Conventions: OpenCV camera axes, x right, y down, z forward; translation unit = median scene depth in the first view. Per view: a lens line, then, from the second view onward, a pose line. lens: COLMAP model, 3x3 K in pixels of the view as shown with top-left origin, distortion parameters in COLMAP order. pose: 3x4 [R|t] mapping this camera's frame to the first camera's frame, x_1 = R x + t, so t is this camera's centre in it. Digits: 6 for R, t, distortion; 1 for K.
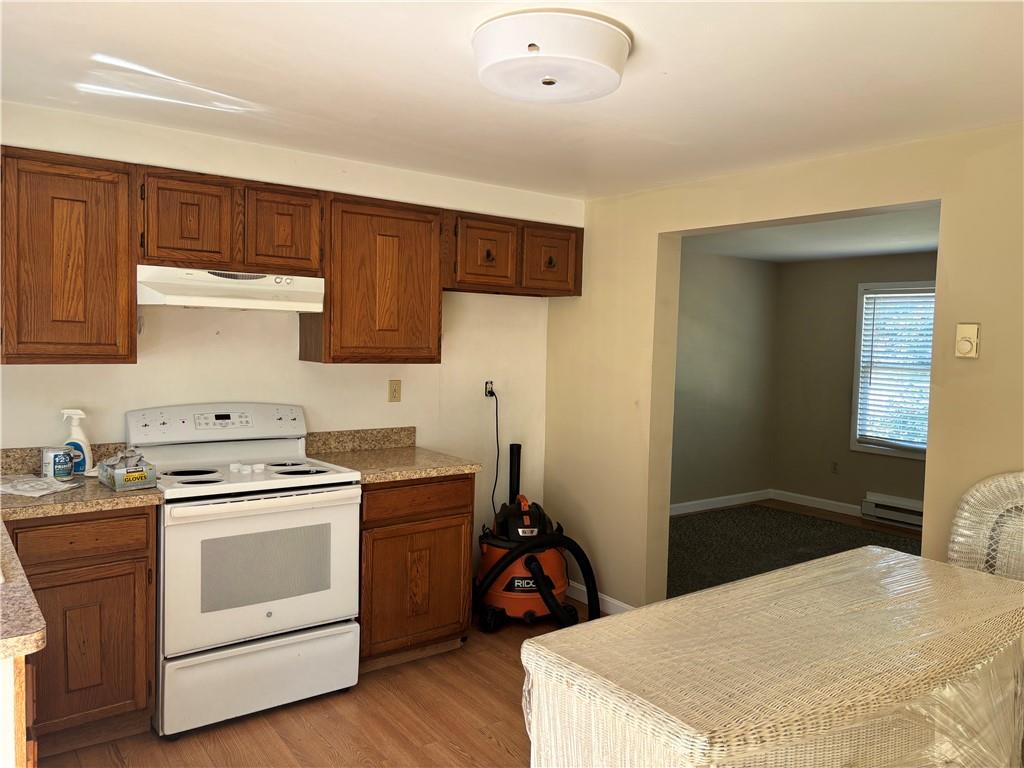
lens RADIAL K [[773.9, 0, 504.7], [0, 773.9, 380.5], [0, 0, 1]] dist [0.077898, -0.081927]
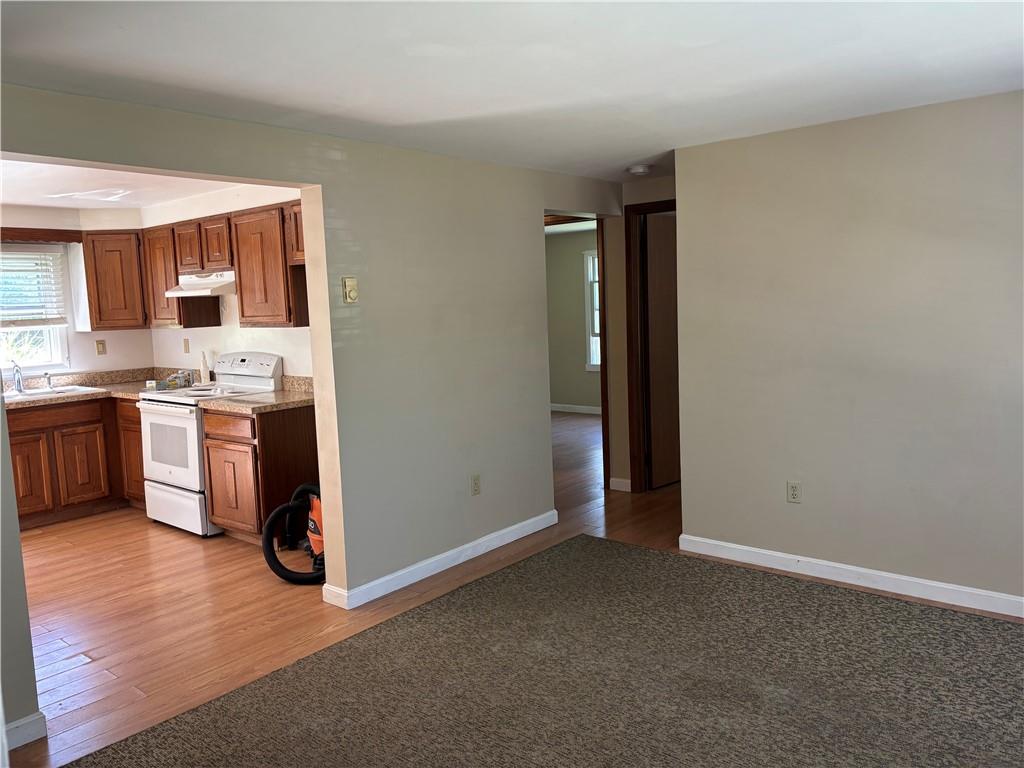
lens RADIAL K [[773.9, 0, 504.7], [0, 773.9, 380.5], [0, 0, 1]] dist [0.077898, -0.081927]
pose [[0.226909, 0.064806, -0.971757, 1.366962], [-0.013174, 0.997897, 0.063473, -0.022208], [0.973827, -0.001601, 0.227286, 1.173840]]
